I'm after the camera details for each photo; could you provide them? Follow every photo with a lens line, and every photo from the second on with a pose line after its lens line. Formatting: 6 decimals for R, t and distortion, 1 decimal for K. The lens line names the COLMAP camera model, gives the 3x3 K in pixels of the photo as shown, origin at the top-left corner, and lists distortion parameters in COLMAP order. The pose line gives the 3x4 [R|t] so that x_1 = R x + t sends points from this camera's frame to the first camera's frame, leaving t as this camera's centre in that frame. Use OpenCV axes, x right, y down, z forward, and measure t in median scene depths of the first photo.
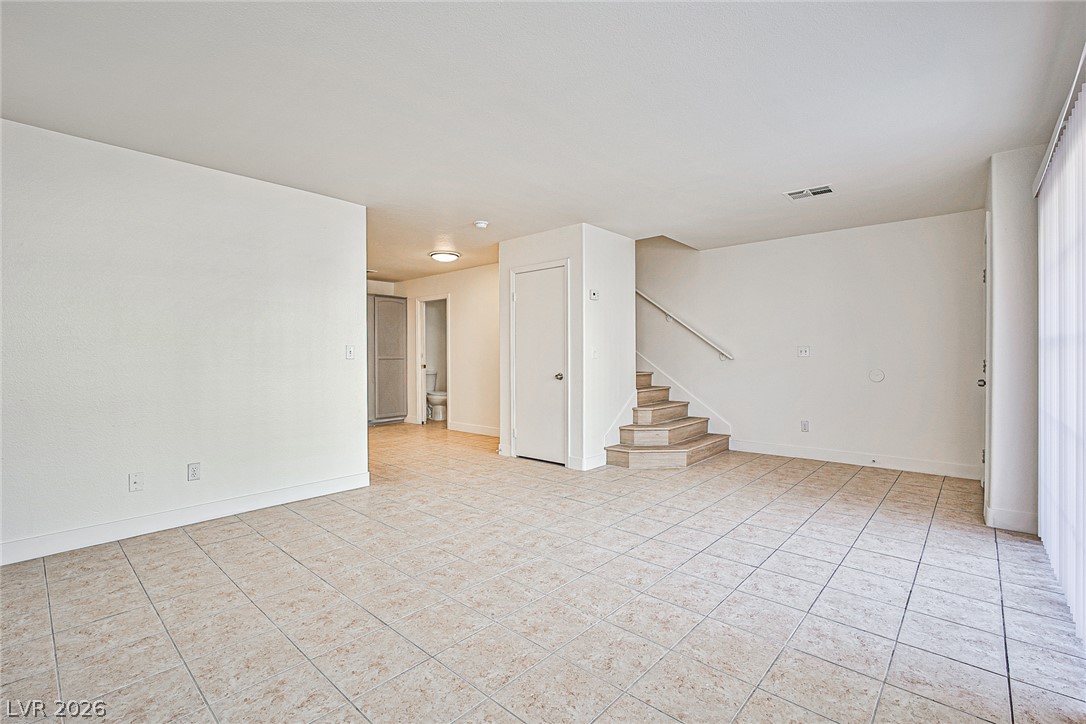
lens RADIAL K [[489.4, 0, 540.3], [0, 489.4, 355.9], [0, 0, 1]] dist [-0.032987, 0.013120]
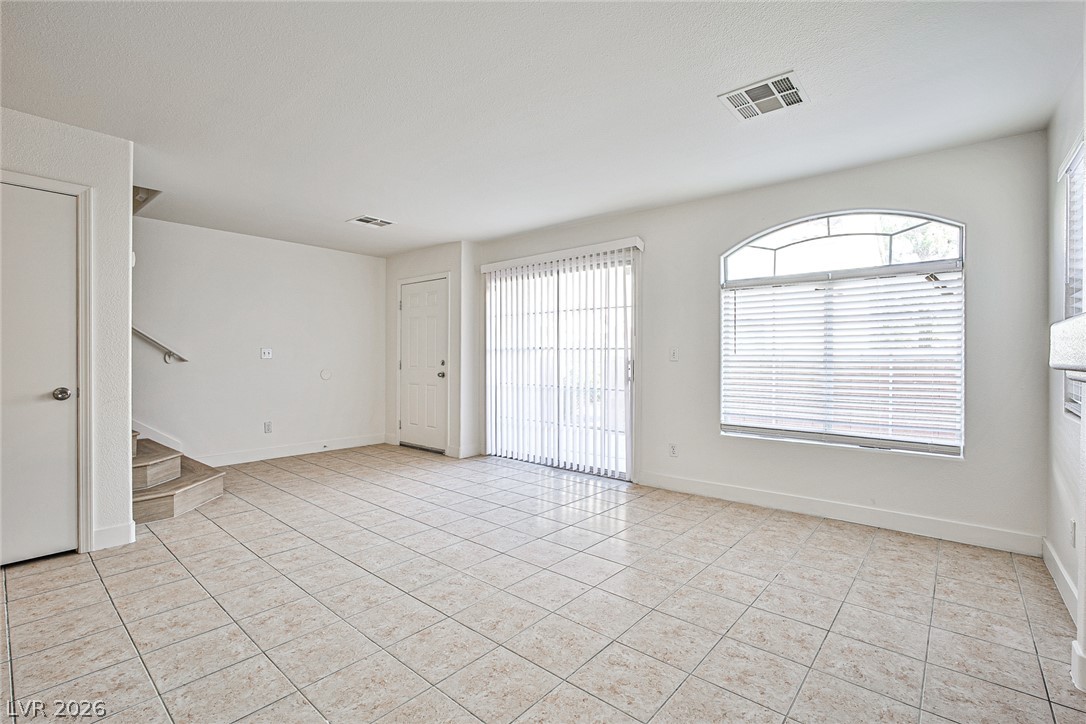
lens RADIAL K [[489.4, 0, 547.6], [0, 489.4, 363.7], [0, 0, 1]] dist [-0.032987, 0.013120]
pose [[-0.029669, -0.009214, 0.999517, -0.822515], [-0.003736, 0.999952, 0.009107, 0.001435], [-0.999553, -0.003464, -0.029702, 0.756213]]
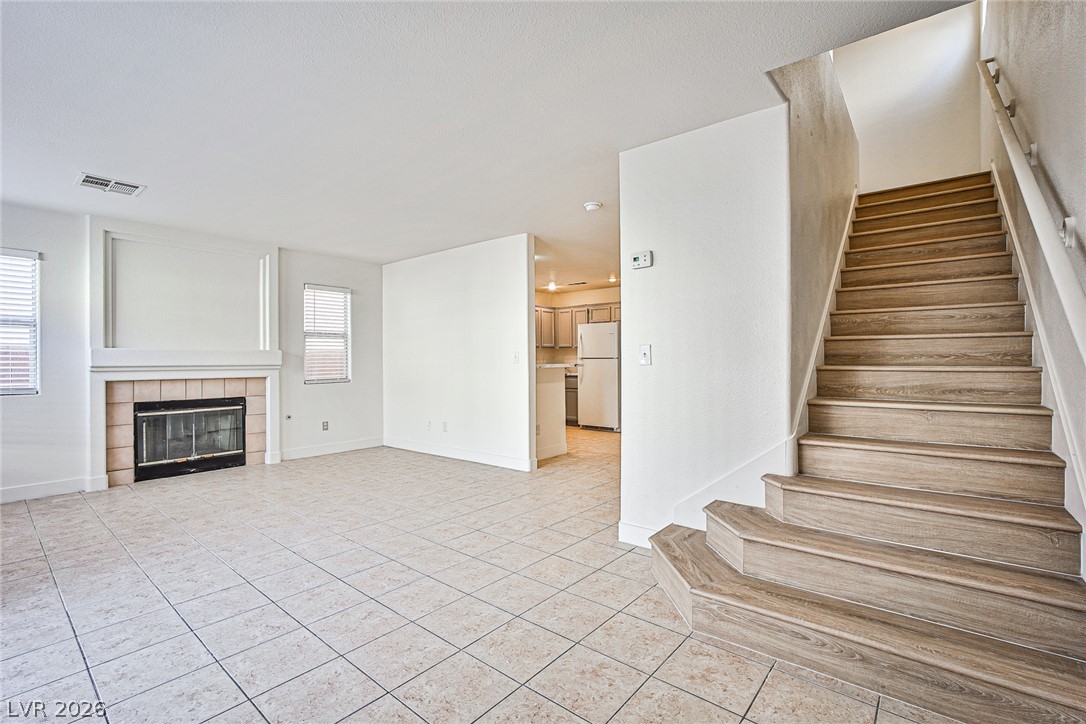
lens RADIAL K [[489.4, 0, 547.3], [0, 489.4, 358.1], [0, 0, 1]] dist [-0.032987, 0.013120]
pose [[0.044197, -0.002766, -0.999019, 1.107987], [0.004573, 0.999986, -0.002566, -0.001594], [0.999012, -0.004455, 0.044209, 1.352092]]
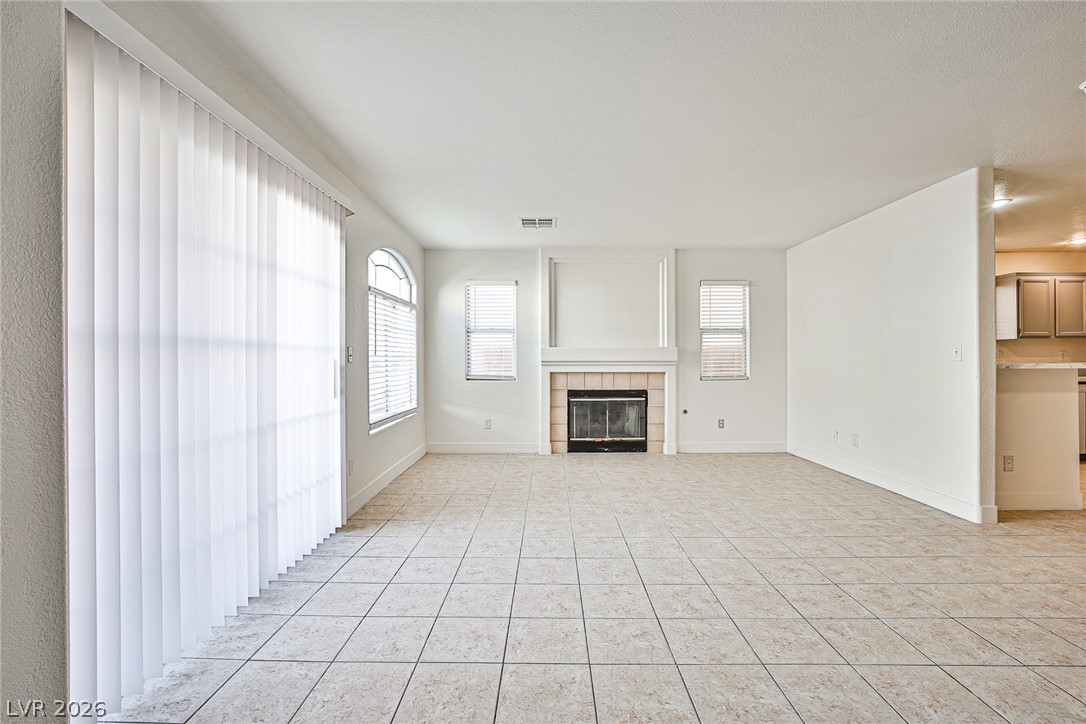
lens RADIAL K [[489.4, 0, 540.2], [0, 489.4, 364.8], [0, 0, 1]] dist [-0.032987, 0.013120]
pose [[-0.751724, 0.013499, -0.659340, 0.922472], [0.004286, 0.999869, 0.015583, -0.003406], [0.659464, 0.008888, -0.751684, 1.513921]]
